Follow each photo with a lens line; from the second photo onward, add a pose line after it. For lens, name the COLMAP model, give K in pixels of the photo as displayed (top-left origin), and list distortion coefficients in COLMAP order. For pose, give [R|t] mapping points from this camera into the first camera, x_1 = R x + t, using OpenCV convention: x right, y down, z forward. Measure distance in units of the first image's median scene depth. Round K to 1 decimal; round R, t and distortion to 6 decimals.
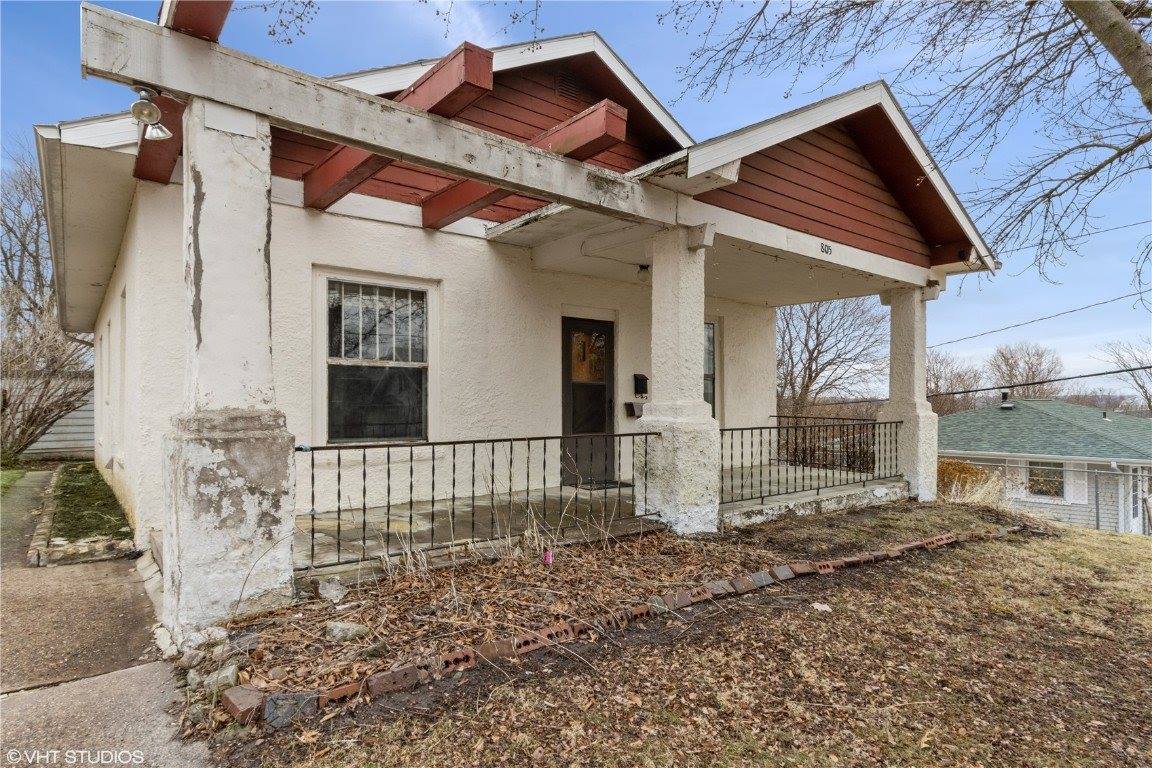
lens RADIAL K [[646.8, 0, 620.0], [0, 646.8, 410.7], [0, 0, 1]] dist [0.000751, -0.000166]
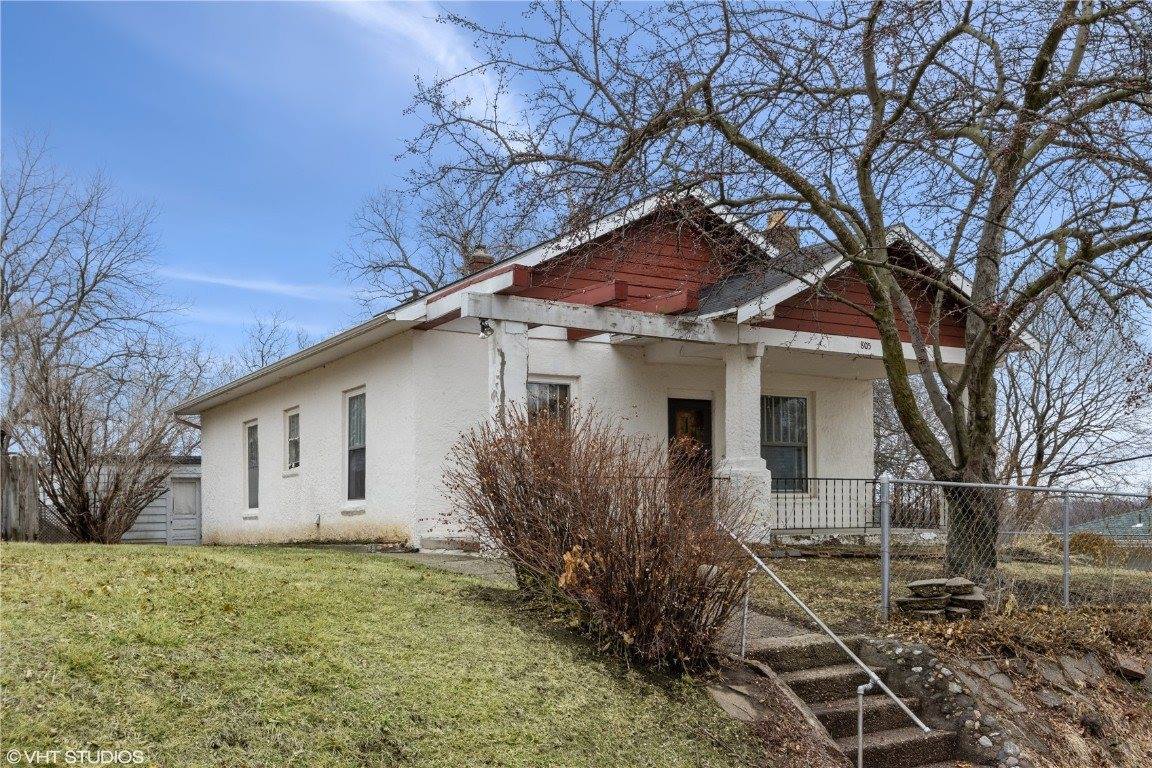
lens RADIAL K [[1160.1, 0, 576.0], [0, 1160.1, 384.0], [0, 0, 1]] dist [-0.002689, -0.000426]
pose [[0.983121, -0.024282, -0.181340, 0.166422], [0.001559, 0.992229, -0.124413, 0.123718], [0.182952, 0.122031, 0.975519, -1.430023]]
